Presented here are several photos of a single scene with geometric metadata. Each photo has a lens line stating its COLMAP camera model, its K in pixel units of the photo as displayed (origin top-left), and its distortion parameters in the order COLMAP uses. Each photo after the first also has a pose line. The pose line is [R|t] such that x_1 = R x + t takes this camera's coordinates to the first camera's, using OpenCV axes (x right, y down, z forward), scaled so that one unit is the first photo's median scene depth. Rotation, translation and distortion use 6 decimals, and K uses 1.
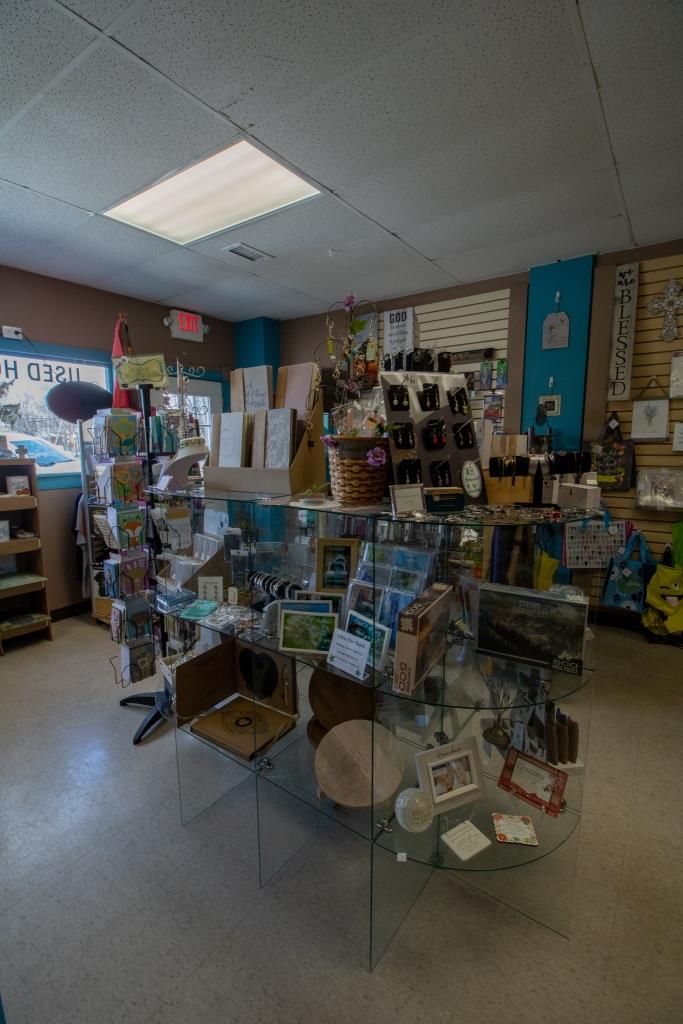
lens RADIAL K [[484.3, 0, 339.5], [0, 484.3, 512.0], [0, 0, 1]] dist [-0.014309, -0.002680]
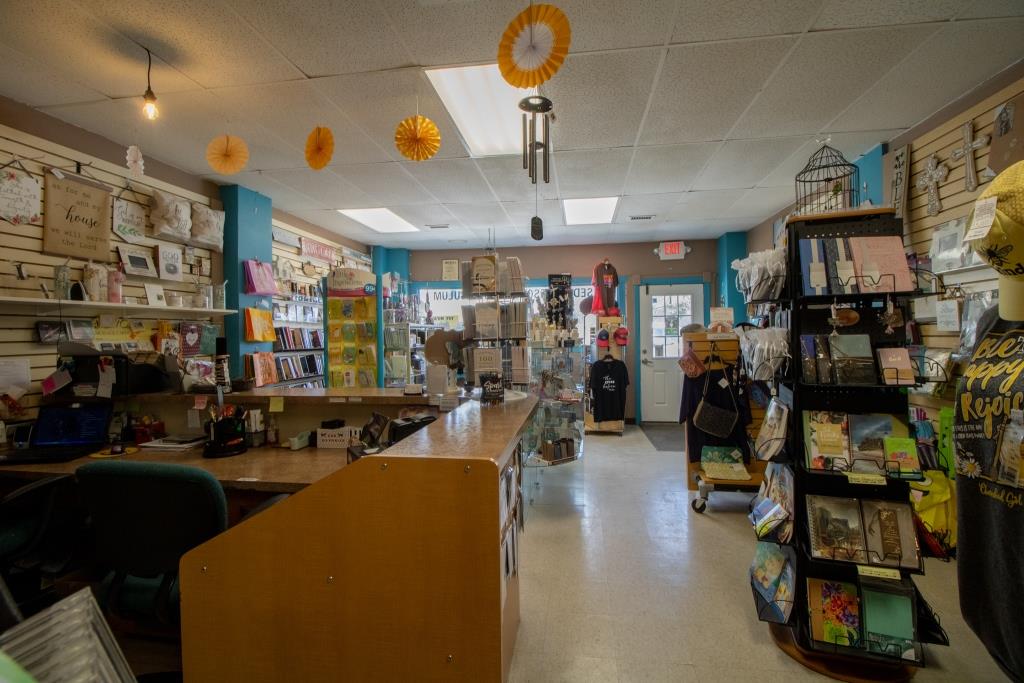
lens RADIAL K [[484.3, 0, 511.6], [0, 484.3, 340.8], [0, 0, 1]] dist [-0.014309, -0.002680]
pose [[0.462880, 0.011664, -0.886344, 1.023107], [-0.114590, 0.992311, -0.046785, 0.024974], [0.878983, 0.123222, 0.460657, -0.120739]]
